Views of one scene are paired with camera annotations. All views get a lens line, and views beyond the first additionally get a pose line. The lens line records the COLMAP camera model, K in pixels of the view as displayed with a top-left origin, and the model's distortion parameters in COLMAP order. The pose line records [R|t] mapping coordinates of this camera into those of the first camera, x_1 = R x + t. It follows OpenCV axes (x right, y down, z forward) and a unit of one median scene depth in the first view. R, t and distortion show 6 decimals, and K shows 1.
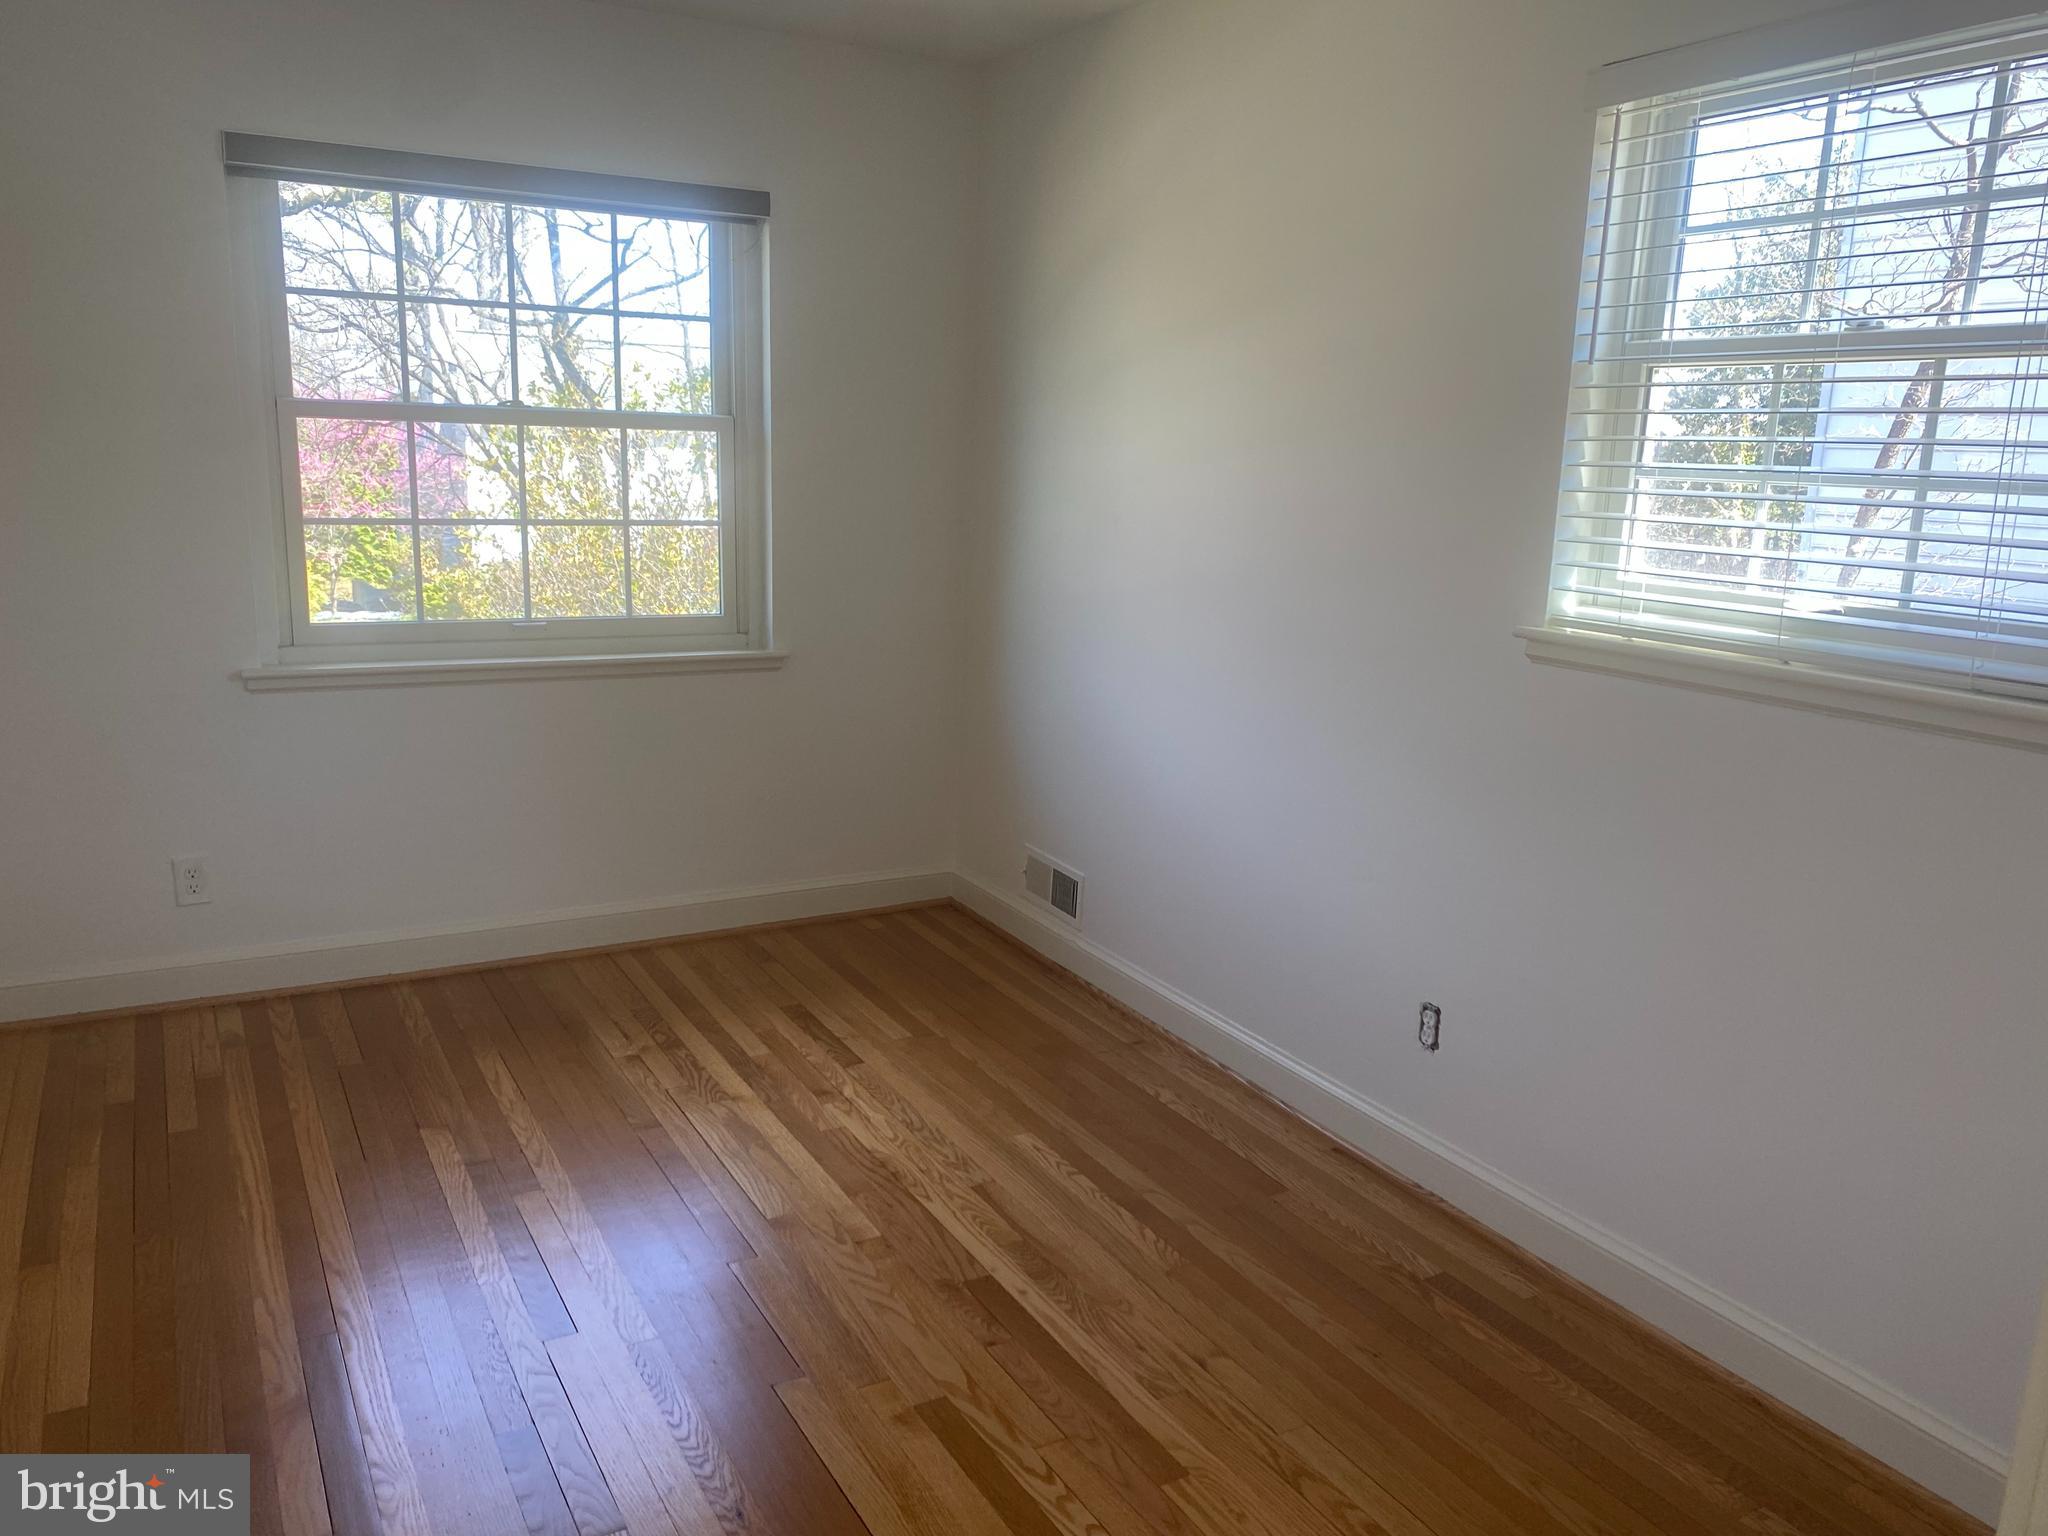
lens RADIAL K [[1561.7, 0, 981.4], [0, 1561.7, 721.7], [0, 0, 1]] dist [0.287127, -0.229765]
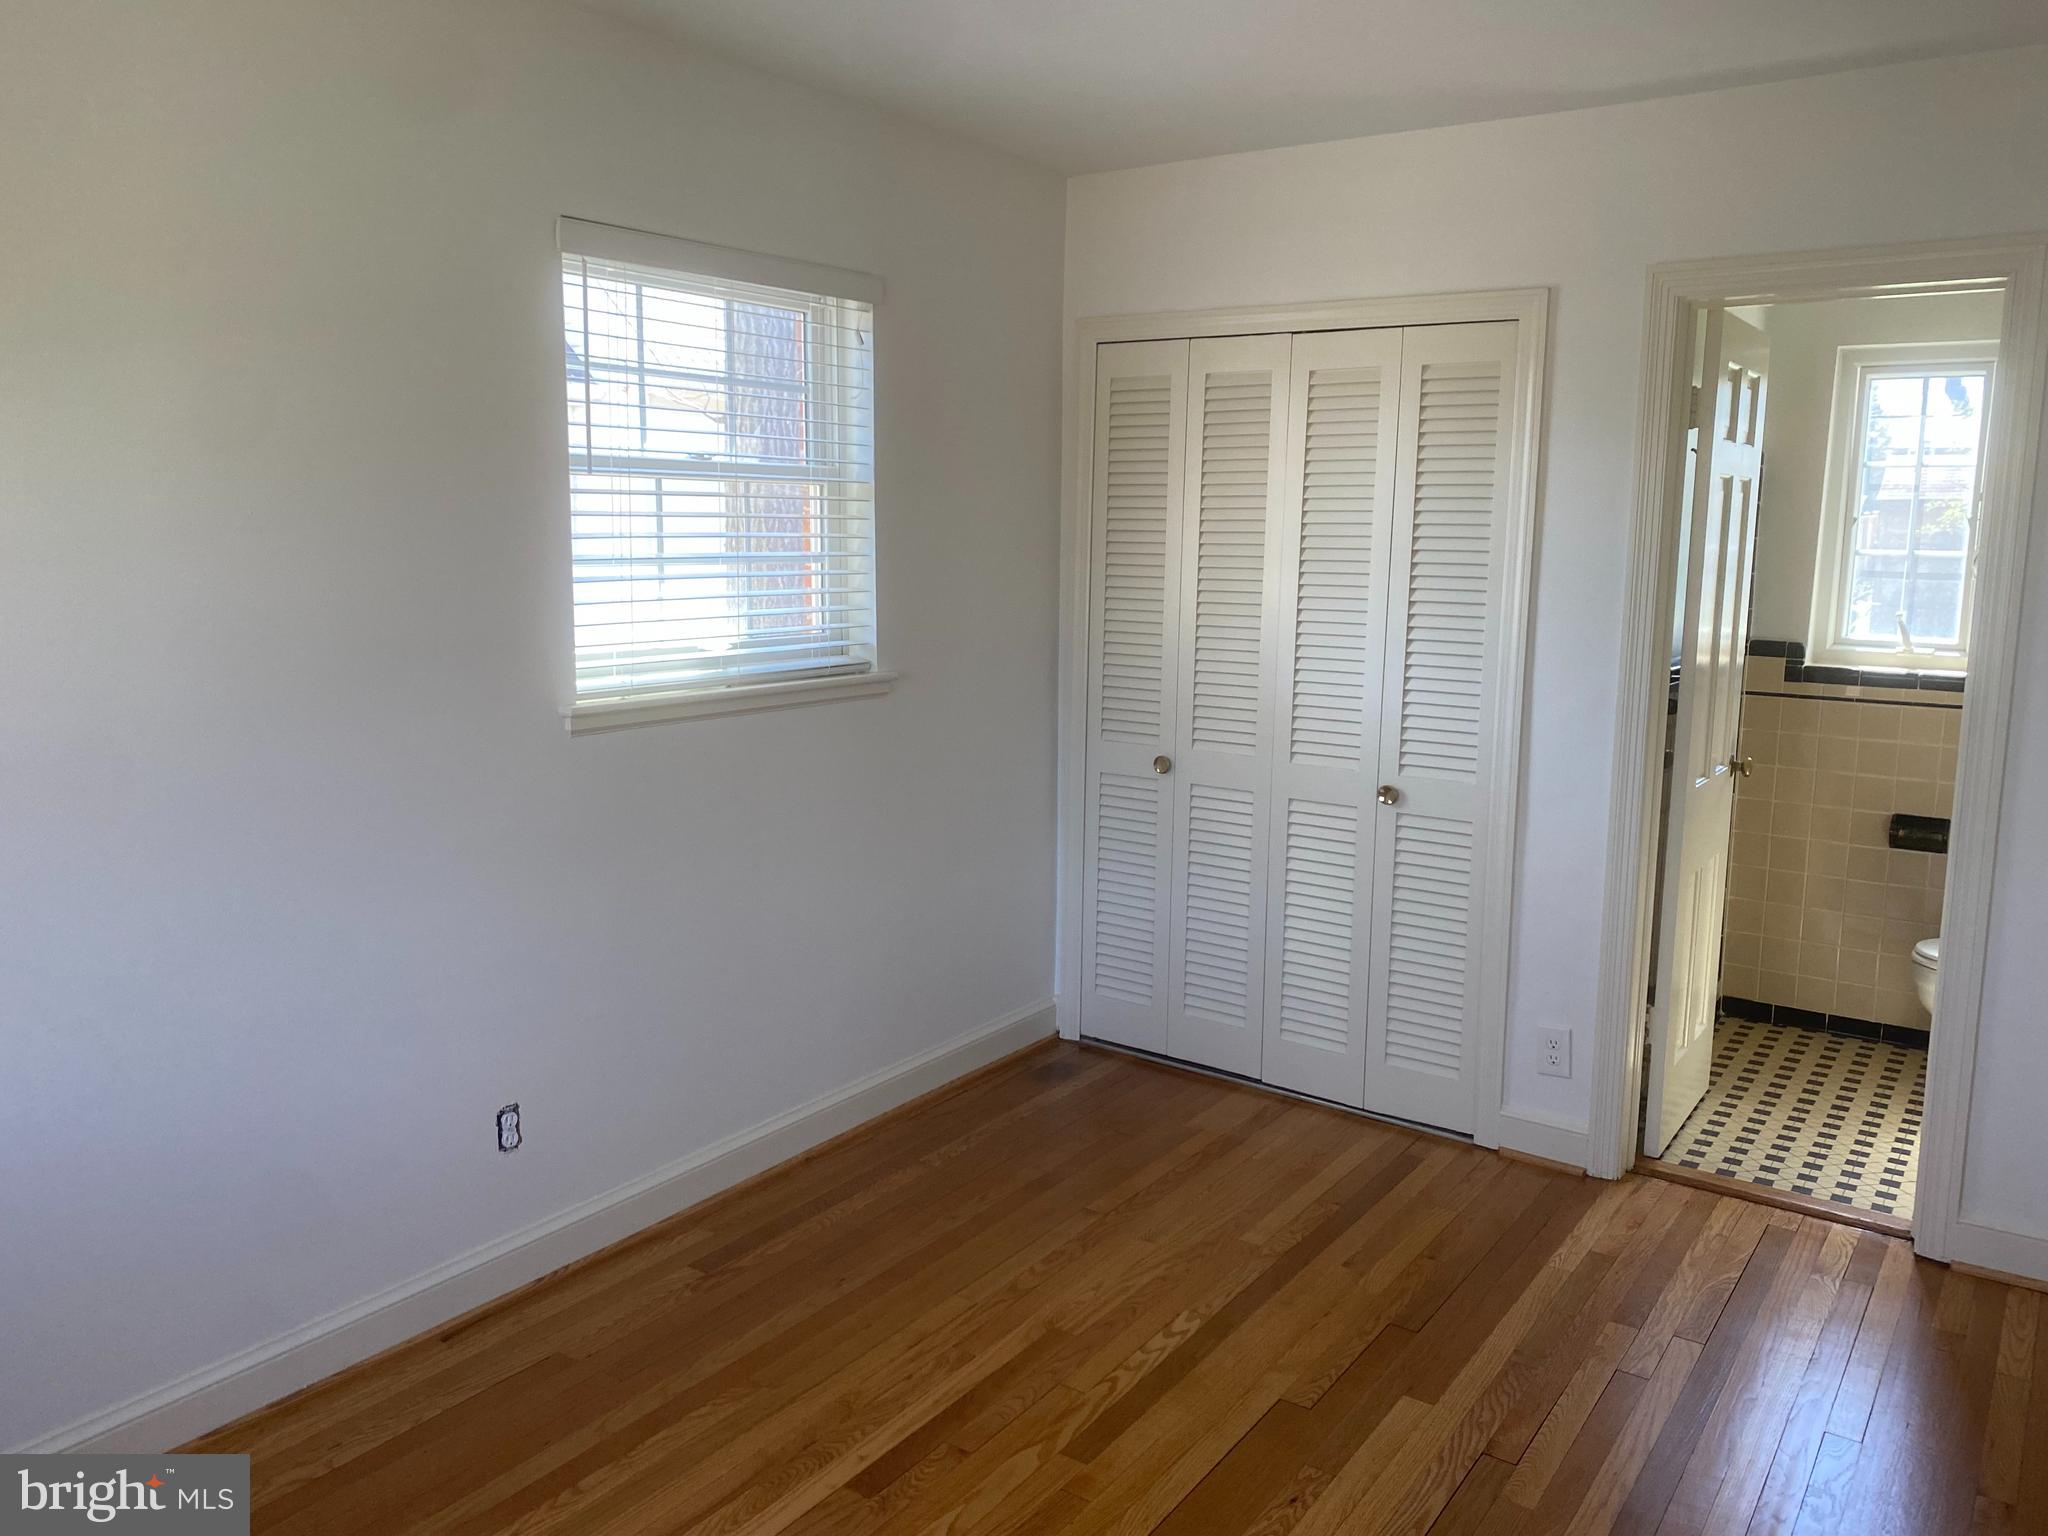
lens RADIAL K [[1546.3, 0, 1024.0], [0, 1546.3, 768.0], [0, 0, 1]] dist [0.006988, 0.006095]
pose [[-0.426198, -0.169134, 0.888678, -0.777439], [0.156222, 0.953847, 0.256458, -0.254969], [-0.891039, 0.248133, -0.380105, 1.207092]]
